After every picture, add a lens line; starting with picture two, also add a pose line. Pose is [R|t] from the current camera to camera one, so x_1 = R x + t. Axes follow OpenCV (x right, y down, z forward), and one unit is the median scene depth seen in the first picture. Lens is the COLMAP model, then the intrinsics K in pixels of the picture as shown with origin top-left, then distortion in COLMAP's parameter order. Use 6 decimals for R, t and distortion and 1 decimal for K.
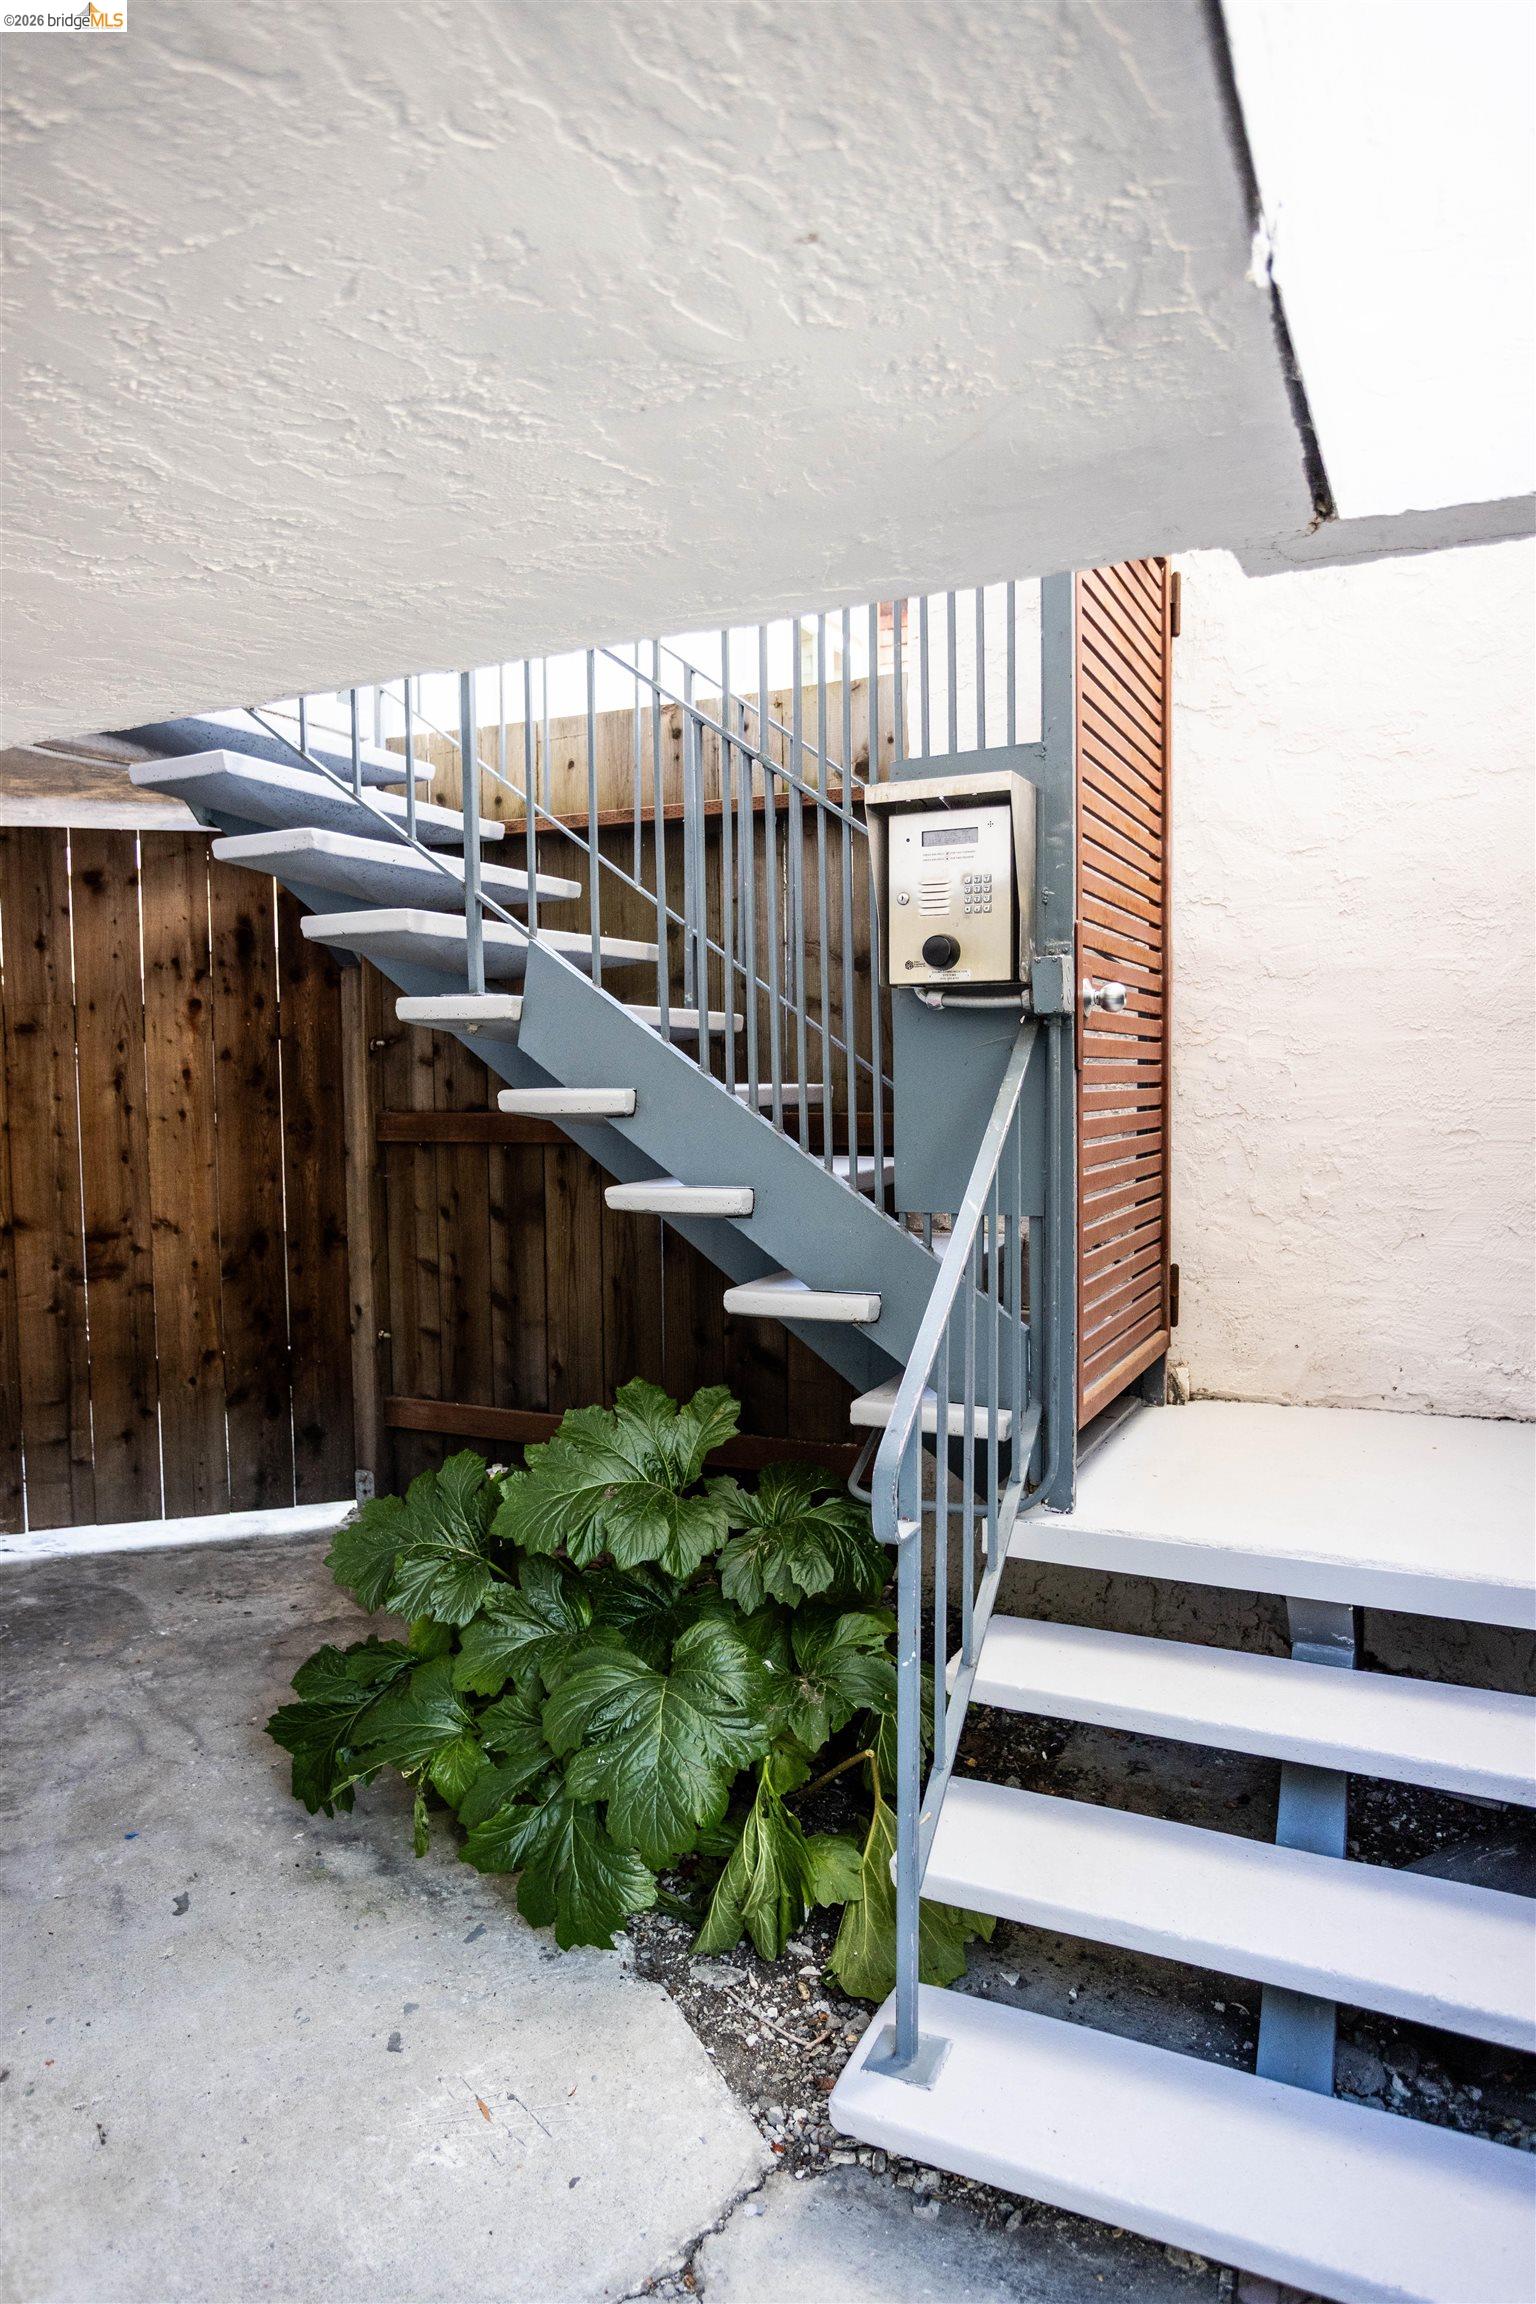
lens RADIAL K [[1526.6, 0, 779.5], [0, 1526.6, 1149.5], [0, 0, 1]] dist [-0.029726, 0.035451]
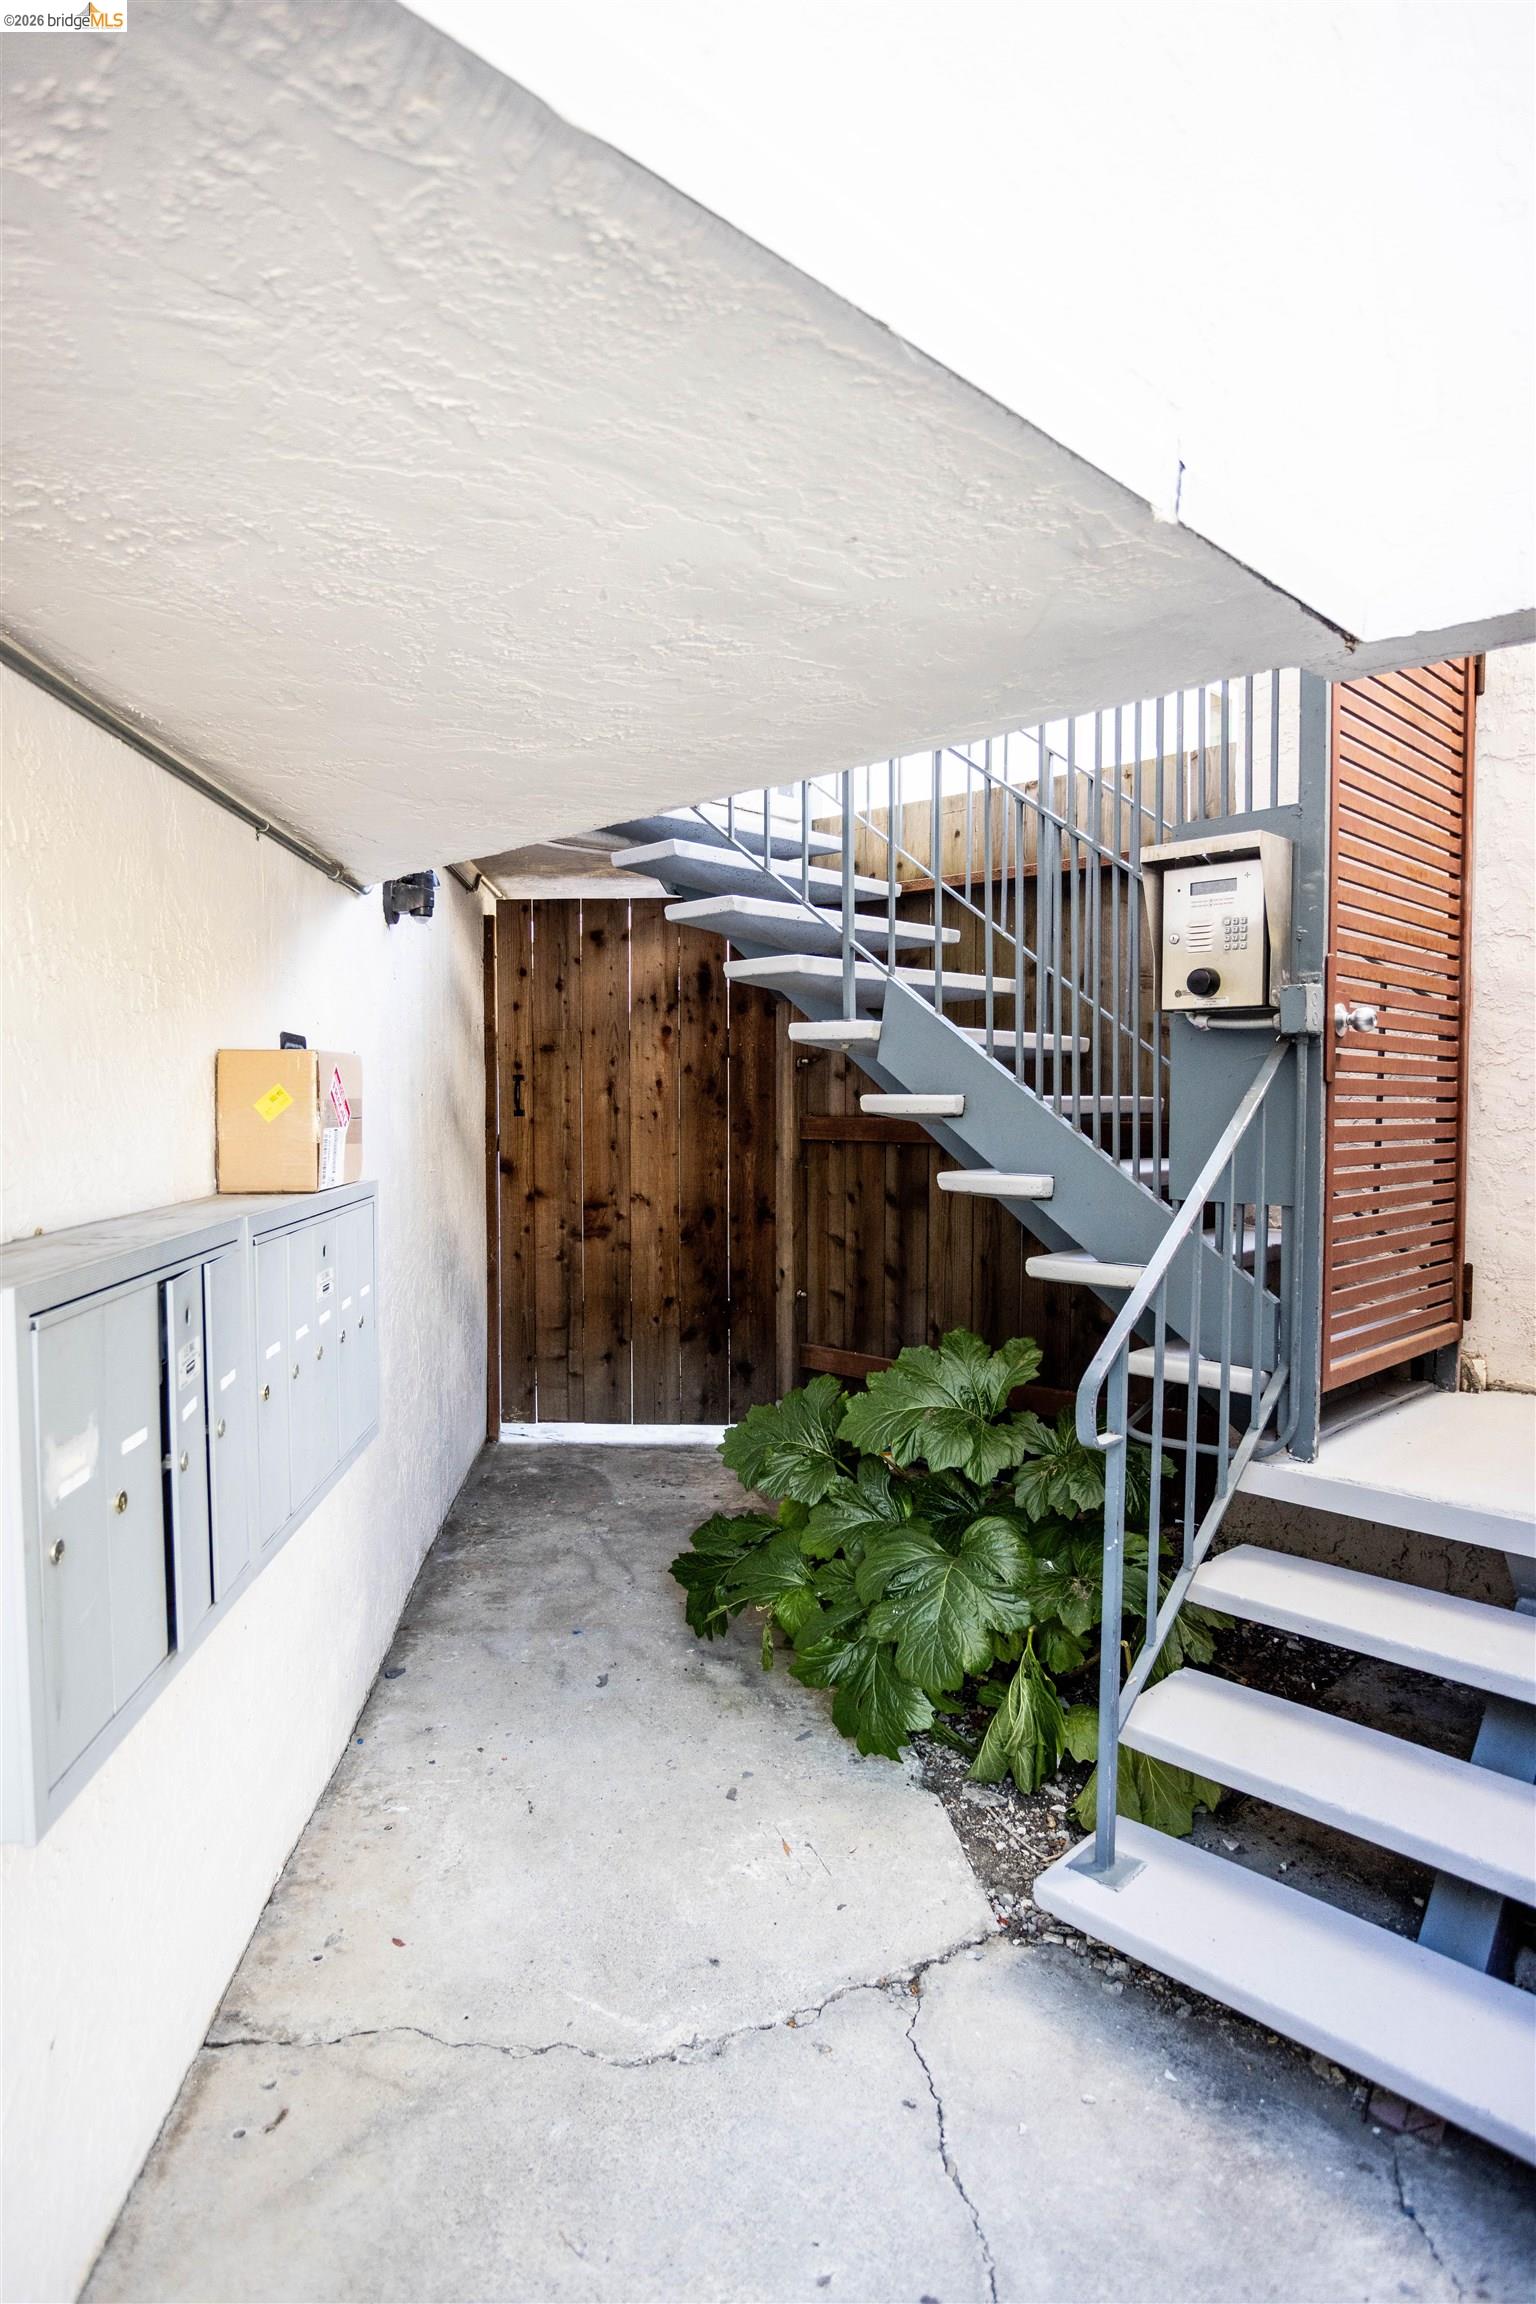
lens RADIAL K [[1355.1, 0, 758.3], [0, 1355.1, 1139.2], [0, 0, 1]] dist [-0.029080, 0.013147]
pose [[0.943488, 0.023449, -0.330577, 0.120444], [-0.029437, 0.999481, -0.013118, 0.017009], [0.330097, 0.022107, 0.943688, -0.108331]]
